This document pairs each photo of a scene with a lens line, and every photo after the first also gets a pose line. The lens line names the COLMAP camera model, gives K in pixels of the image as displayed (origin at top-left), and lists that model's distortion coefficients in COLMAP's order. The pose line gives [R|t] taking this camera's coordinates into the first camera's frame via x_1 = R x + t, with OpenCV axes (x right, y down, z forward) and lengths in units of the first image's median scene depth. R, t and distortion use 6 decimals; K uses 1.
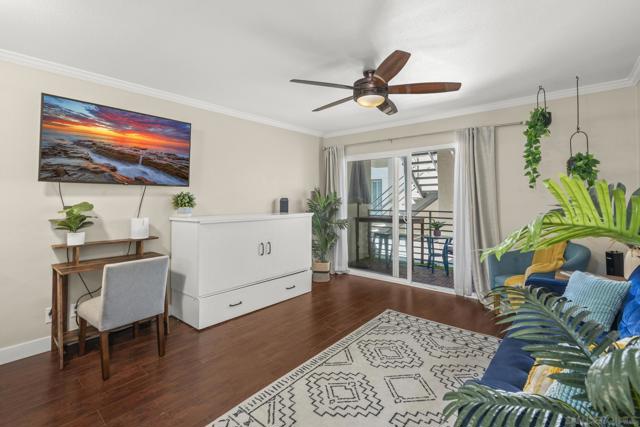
lens RADIAL K [[293.0, 0, 319.0], [0, 293.0, 194.6], [0, 0, 1]] dist [-0.002337, 0.000290]
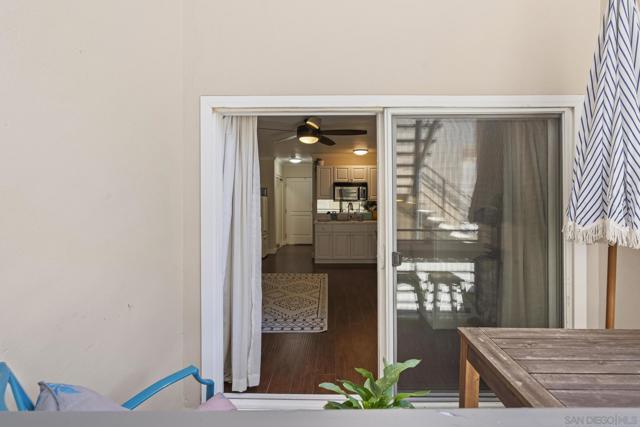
lens RADIAL K [[294.6, 0, 329.8], [0, 294.6, 196.6], [0, 0, 1]] dist [-0.002890, -0.000204]
pose [[-0.769834, -0.001950, -0.638242, 1.039024], [0.012774, 0.999748, -0.018463, -0.010873], [0.638117, -0.022366, -0.769615, 2.201346]]
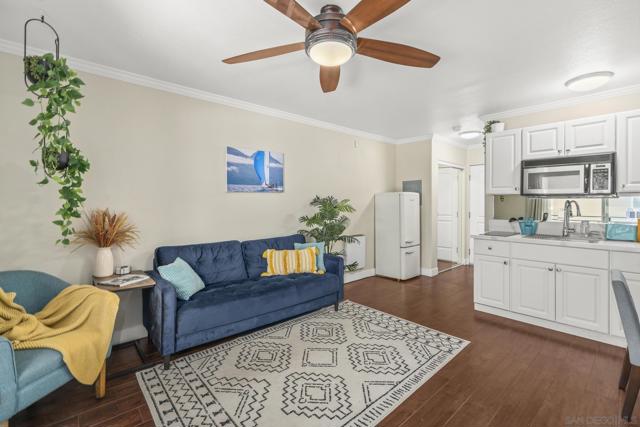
lens RADIAL K [[291.2, 0, 319.3], [0, 291.2, 203.8], [0, 0, 1]] dist [0.002367, 0.000291]
pose [[-0.990805, -0.002128, 0.135282, 0.111288], [-0.003714, 0.999927, -0.011473, 0.026762], [-0.135248, -0.011870, -0.990741, 1.662397]]
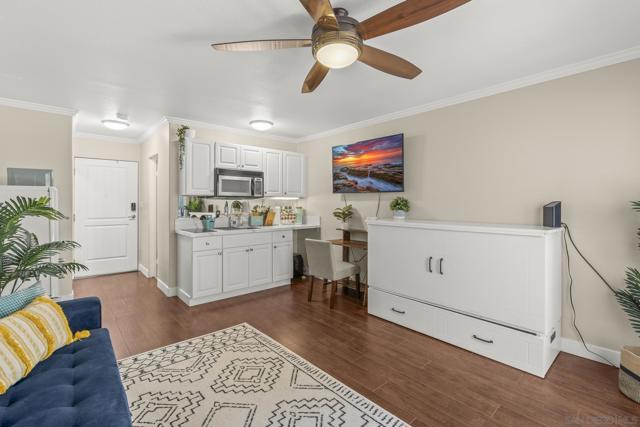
lens RADIAL K [[291.2, 0, 318.4], [0, 291.2, 201.1], [0, 0, 1]] dist [0.000210, 0.000092]
pose [[-0.146525, -0.004147, -0.989198, 0.847625], [0.016039, 0.999850, -0.006567, 0.014892], [0.989077, -0.016828, -0.146437, 1.053851]]
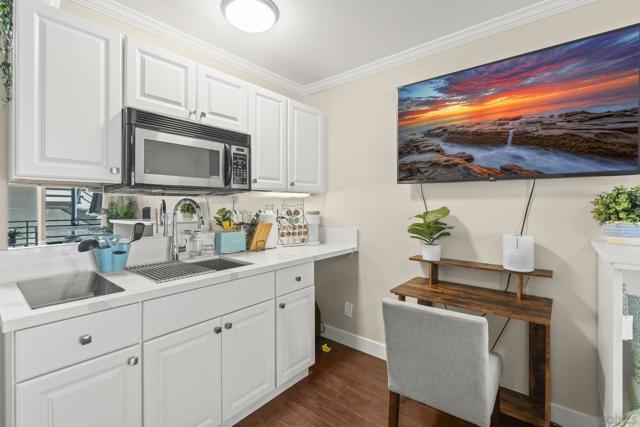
lens RADIAL K [[291.2, 0, 319.3], [0, 291.2, 203.8], [0, 0, 1]] dist [0.002367, 0.000291]
pose [[0.008319, -0.001806, -0.999964, -0.026787], [0.016821, 0.999857, -0.001666, 0.013362], [0.999824, -0.016806, 0.008348, 0.658954]]
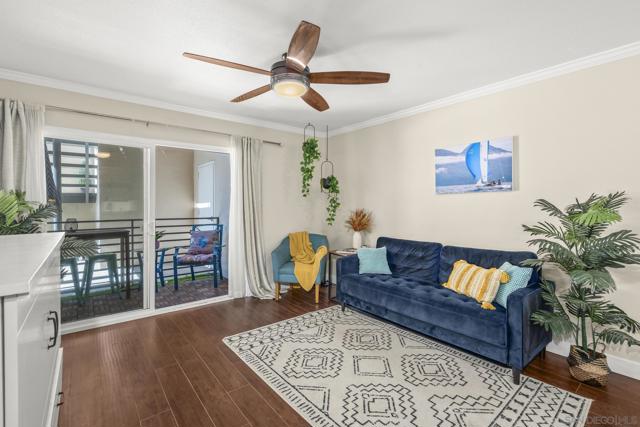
lens RADIAL K [[290.8, 0, 318.3], [0, 290.8, 206.1], [0, 0, 1]] dist [-0.002472, -0.000149]
pose [[0.189070, -0.004064, 0.981955, -0.652964], [-0.015691, 0.999851, 0.007159, 0.013443], [-0.981838, -0.016761, 0.188978, 0.752658]]
